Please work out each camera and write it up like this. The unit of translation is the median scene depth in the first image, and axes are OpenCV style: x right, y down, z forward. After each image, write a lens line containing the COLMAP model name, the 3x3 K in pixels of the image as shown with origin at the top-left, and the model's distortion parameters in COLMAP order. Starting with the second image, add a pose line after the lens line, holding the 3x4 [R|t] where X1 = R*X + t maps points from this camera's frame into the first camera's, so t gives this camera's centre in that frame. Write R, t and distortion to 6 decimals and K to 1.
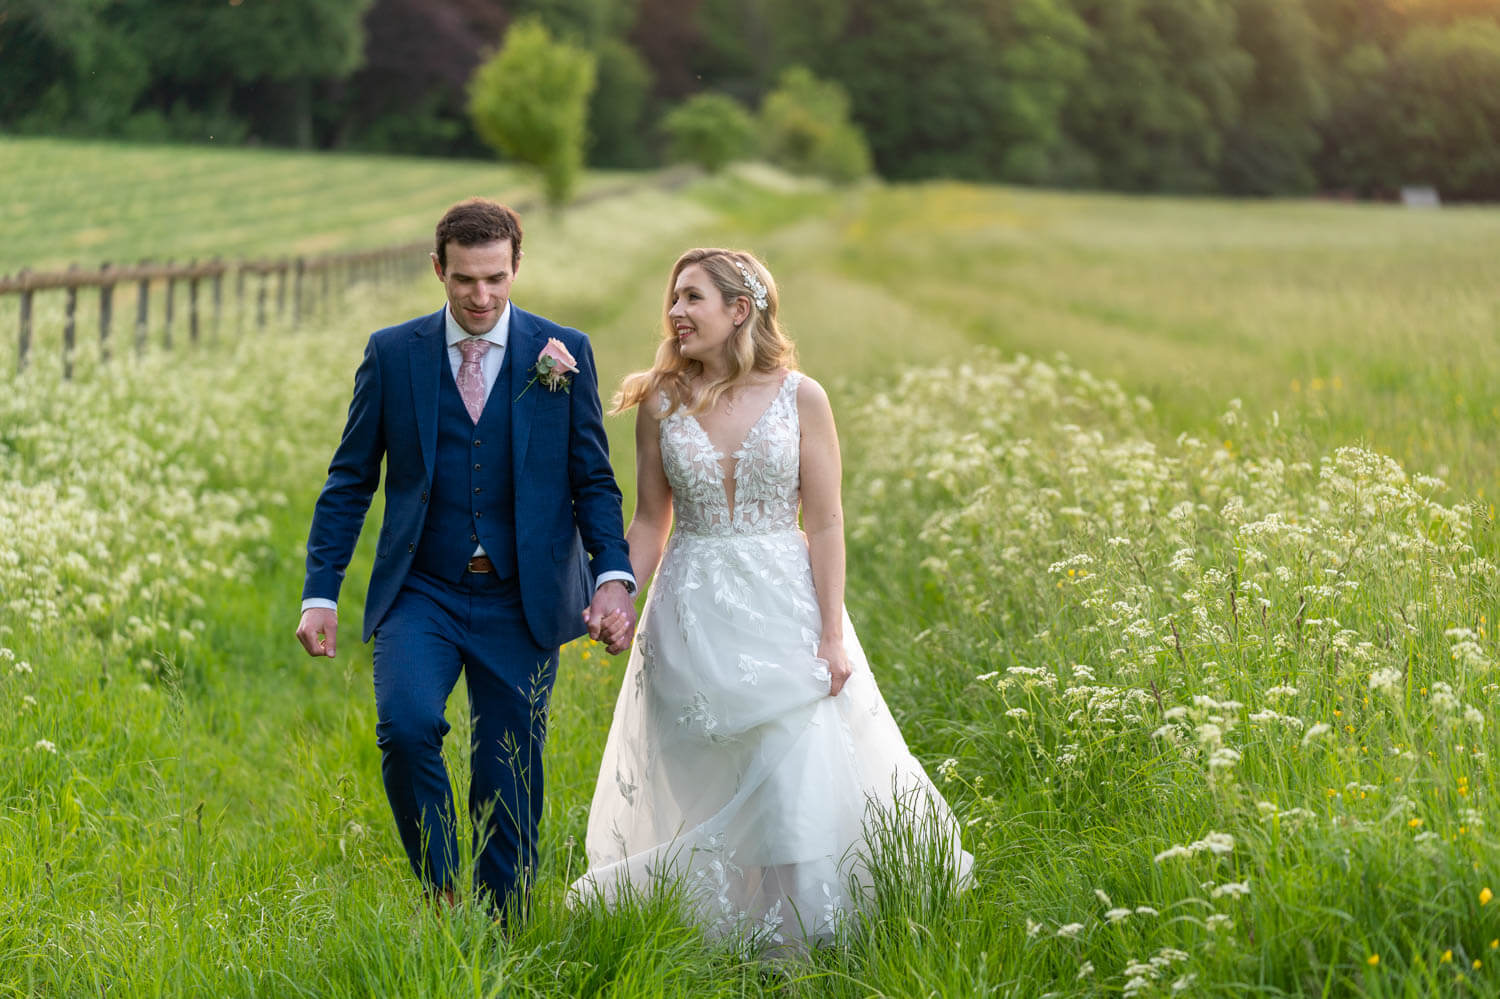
lens RADIAL K [[2563.7, 0, 747.5], [0, 2563.7, 493.1], [0, 0, 1]] dist [-0.024664, 0.000000]
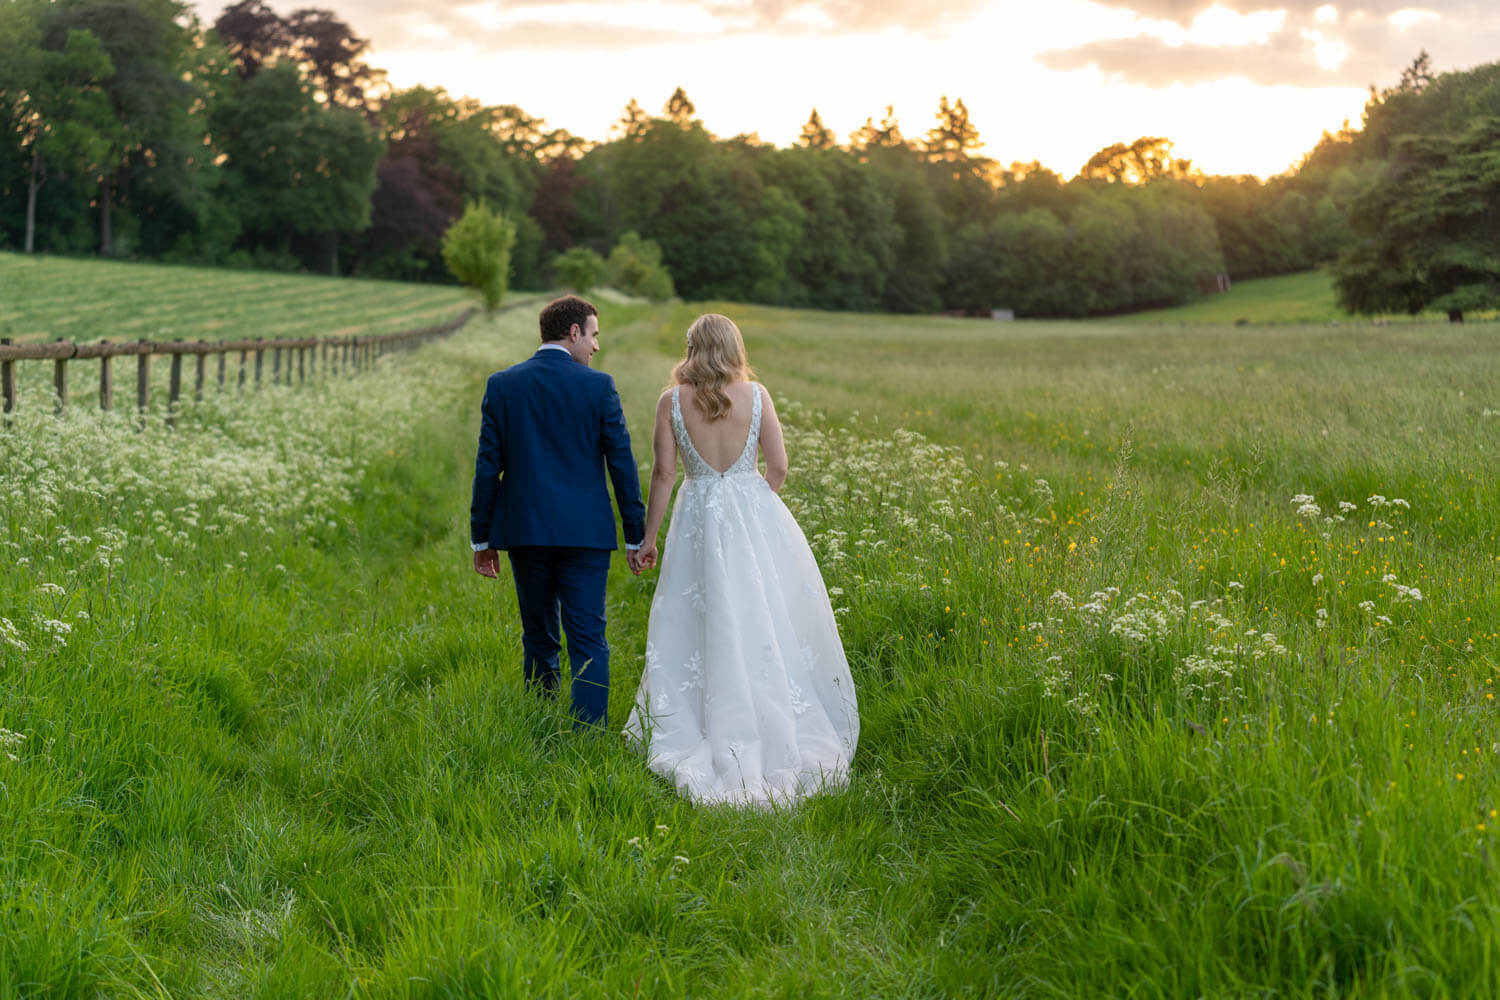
lens RADIAL K [[2563.7, 0, 748.8], [0, 2563.7, 503.7], [0, 0, 1]] dist [-0.024664, 0.000000]
pose [[0.996007, 0.010046, 0.088714, -0.053378], [-0.006428, 0.999139, -0.040979, 0.083499], [-0.089049, 0.040245, 0.995214, -0.695981]]
